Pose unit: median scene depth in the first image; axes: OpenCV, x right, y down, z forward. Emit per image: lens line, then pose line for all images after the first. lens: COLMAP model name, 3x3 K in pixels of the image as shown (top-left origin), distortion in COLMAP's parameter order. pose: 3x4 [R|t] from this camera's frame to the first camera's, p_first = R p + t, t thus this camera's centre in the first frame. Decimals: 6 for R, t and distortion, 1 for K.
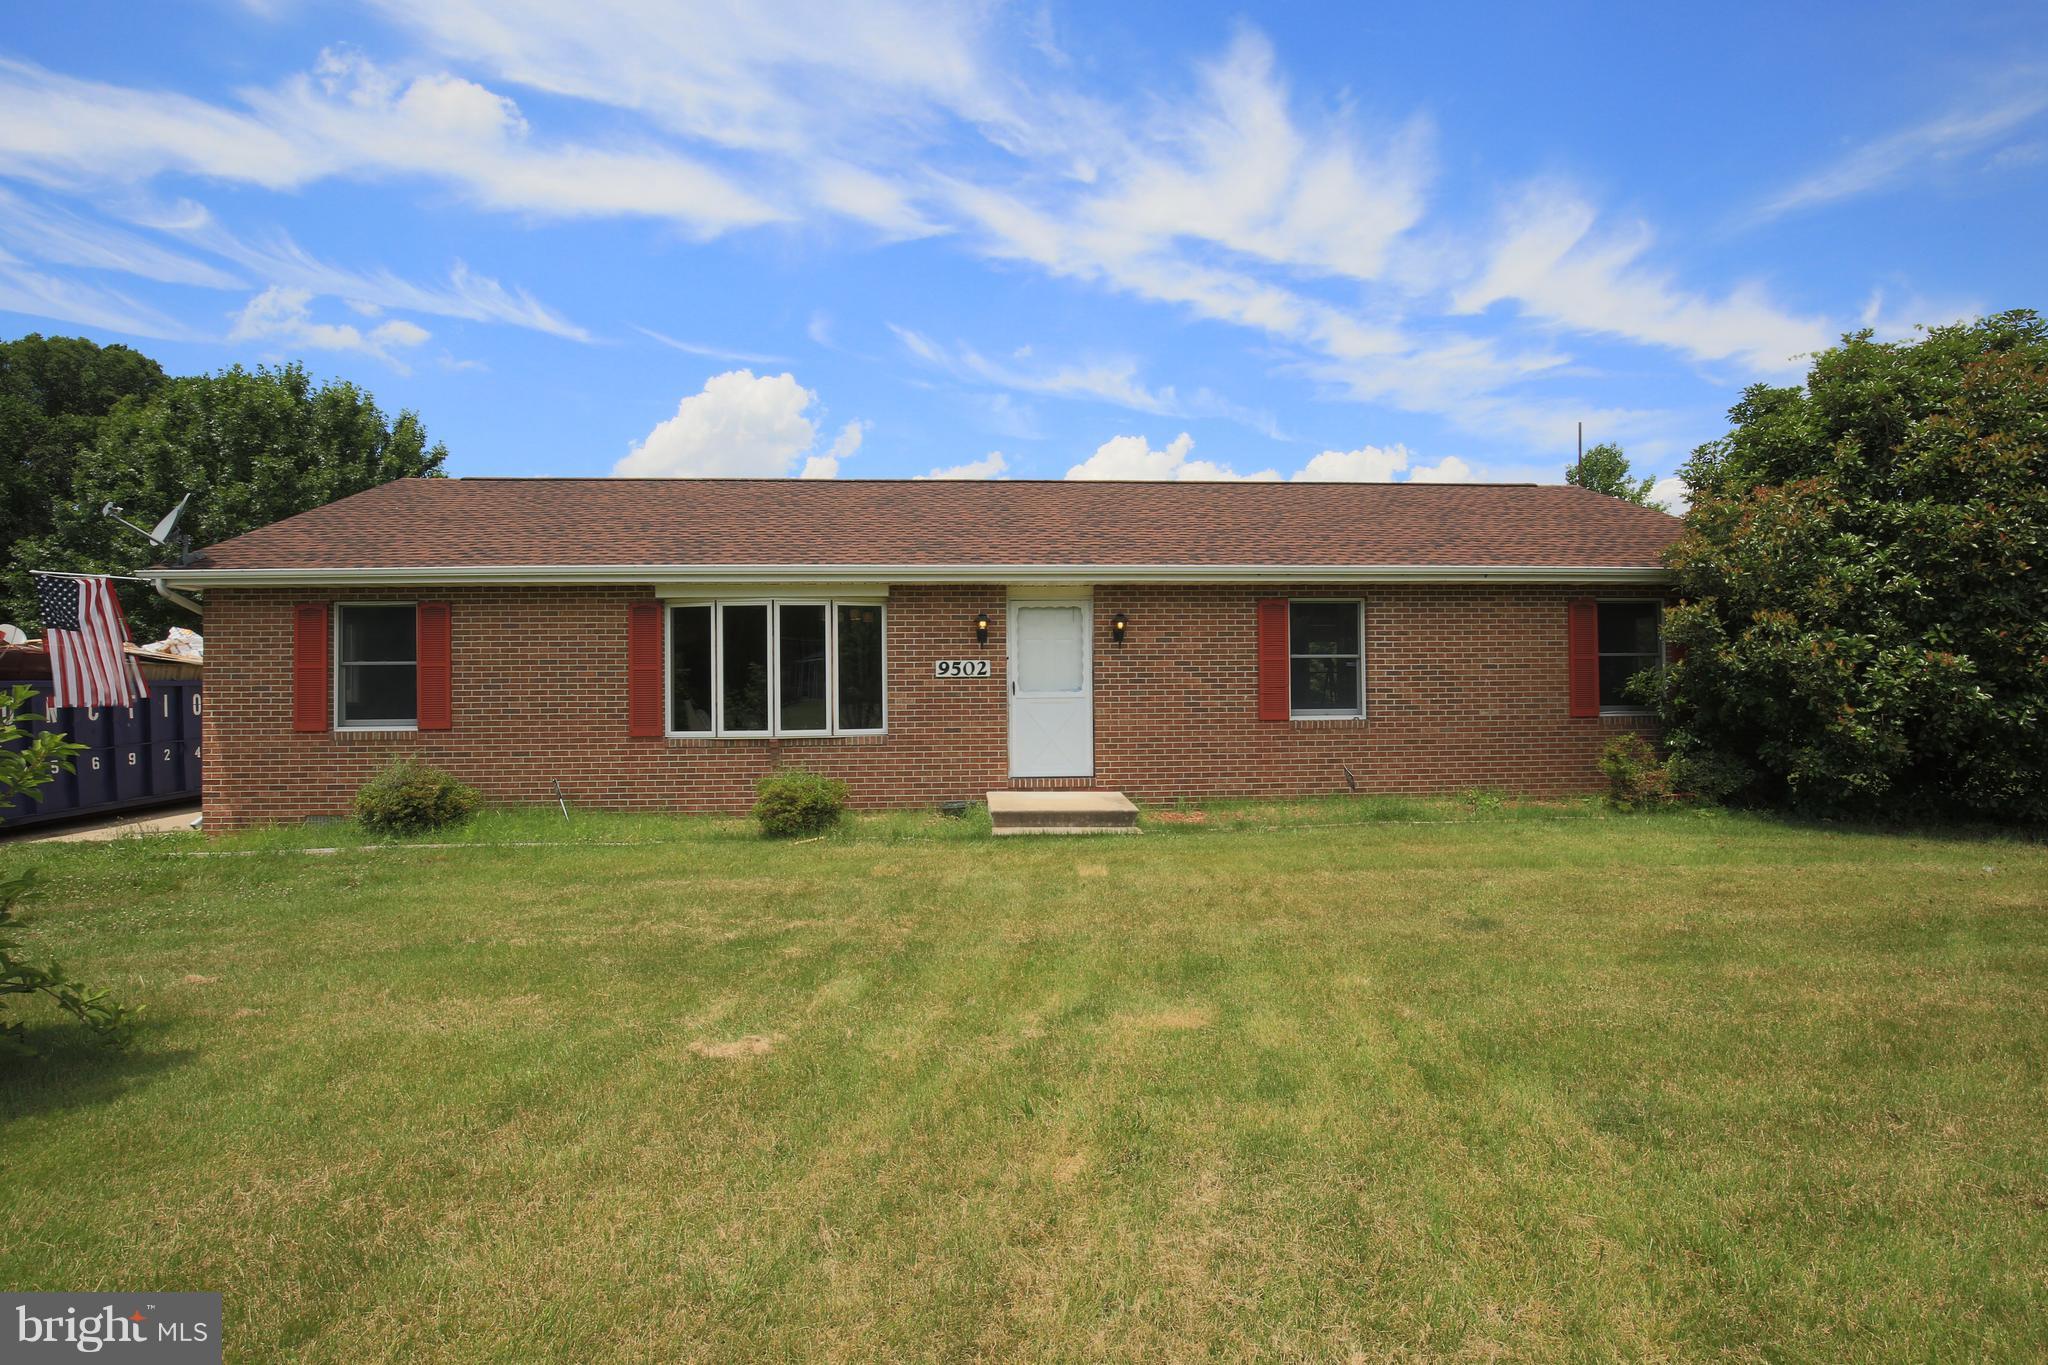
lens RADIAL K [[936.1, 0, 1029.9], [0, 936.1, 677.3], [0, 0, 1]] dist [-0.038930, 0.012424]
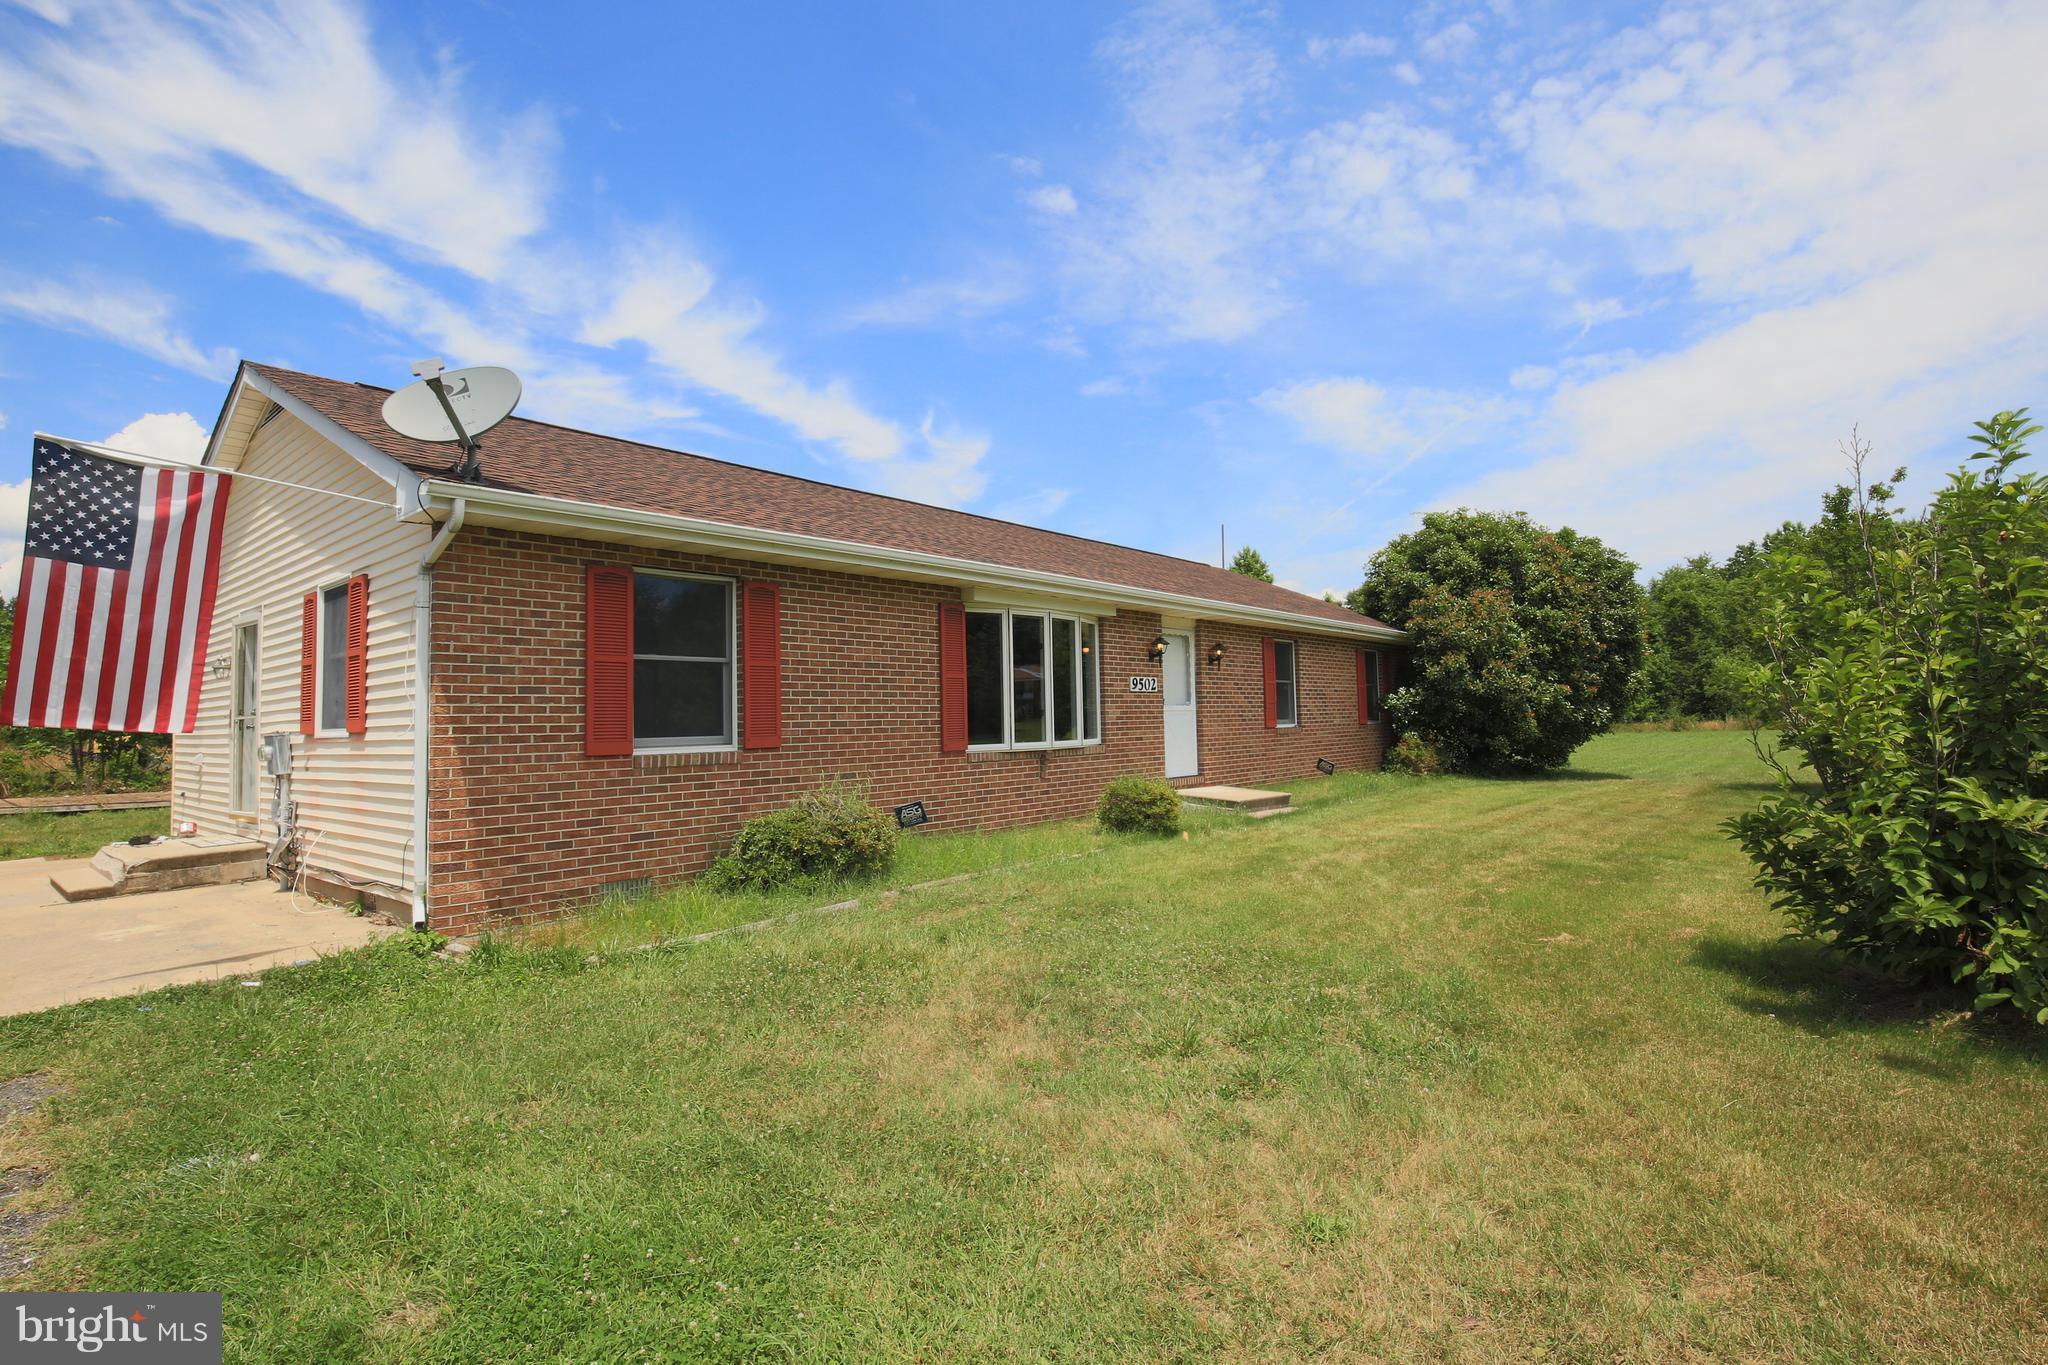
lens RADIAL K [[936.1, 0, 1029.9], [0, 936.1, 677.3], [0, 0, 1]] dist [-0.038930, 0.012424]
pose [[0.717802, 0.026719, 0.695735, -0.992017], [-0.001058, 0.999304, -0.037286, 0.025562], [-0.696247, 0.026028, 0.717330, 0.287099]]
